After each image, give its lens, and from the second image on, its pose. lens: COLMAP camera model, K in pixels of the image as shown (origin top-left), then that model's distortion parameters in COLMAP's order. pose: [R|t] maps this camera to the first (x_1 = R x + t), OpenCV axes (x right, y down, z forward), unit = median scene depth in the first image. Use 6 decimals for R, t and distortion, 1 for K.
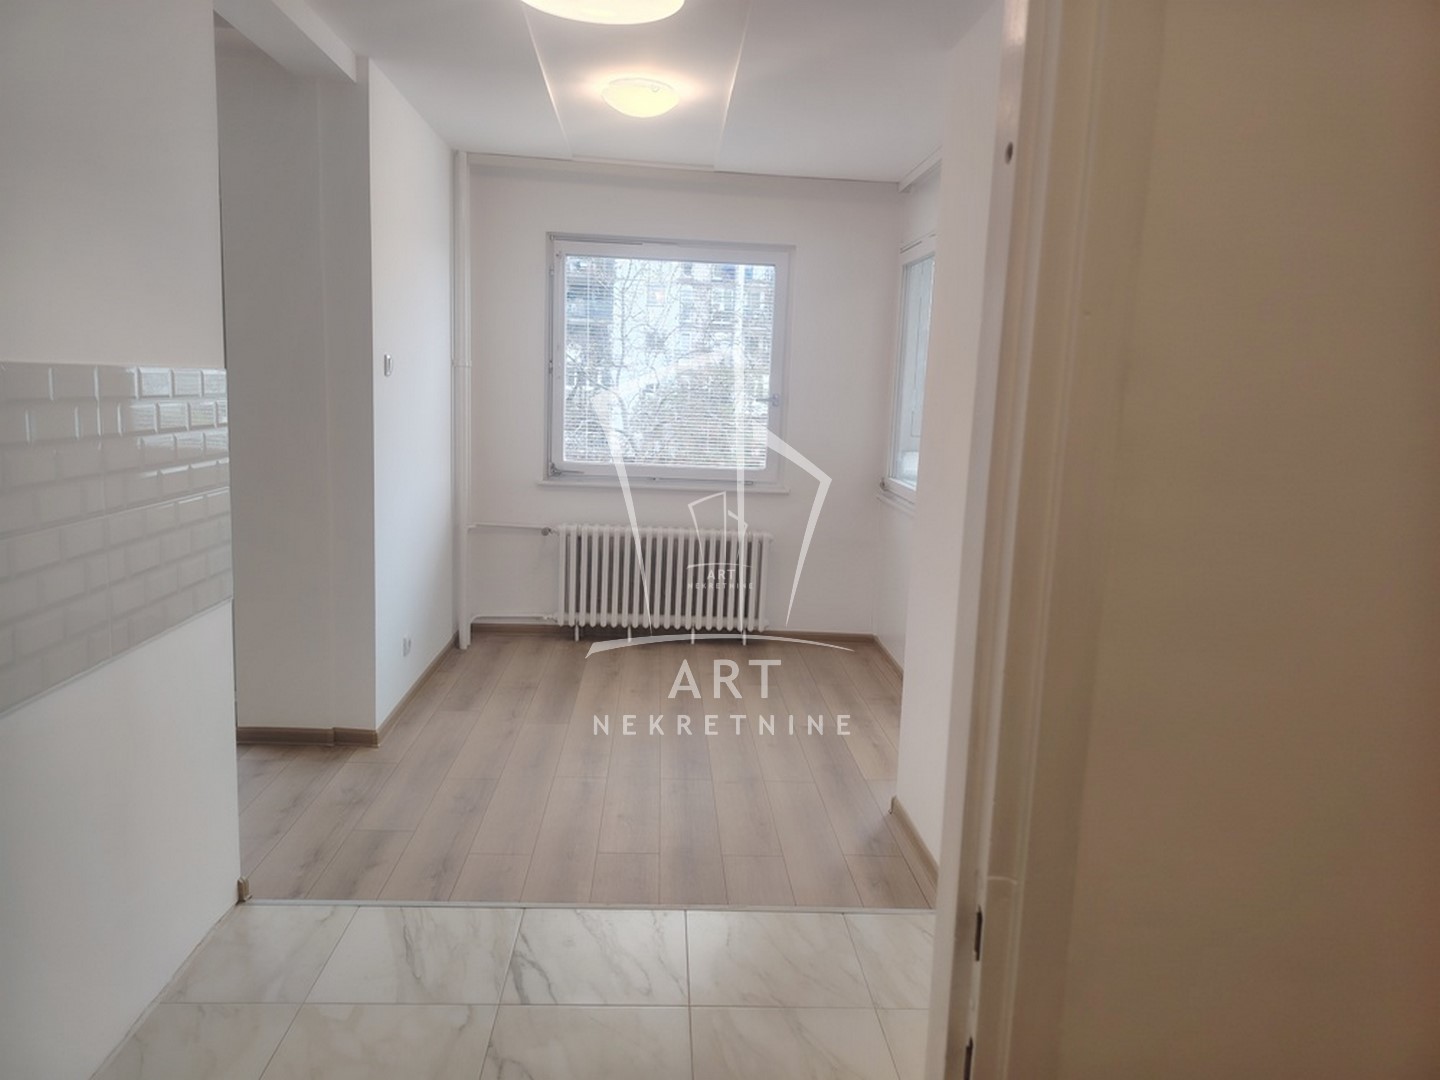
lens RADIAL K [[1007.5, 0, 720.2], [0, 1007.5, 530.4], [0, 0, 1]] dist [0.055349, -0.064614]
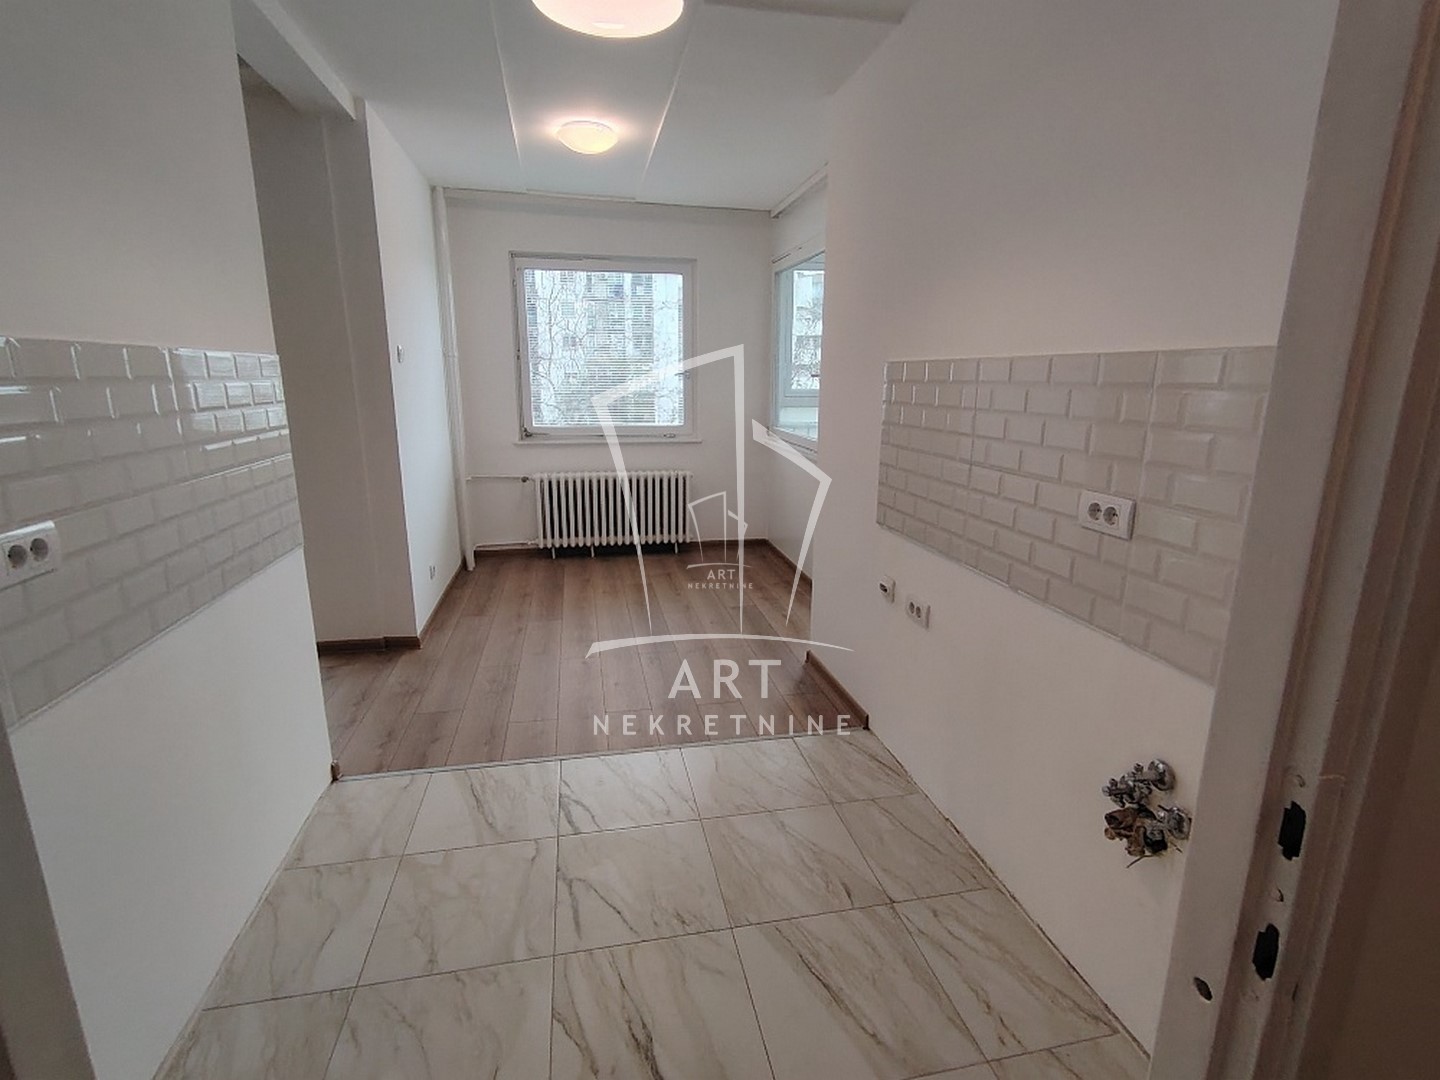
lens RADIAL K [[686.0, 0, 718.4], [0, 686.0, 528.7], [0, 0, 1]] dist [0.003438, -0.000386]
pose [[0.988482, -0.066633, 0.135881, -0.074243], [0.055265, 0.994779, 0.085790, 0.003425], [-0.140888, -0.077293, 0.987004, 0.086917]]
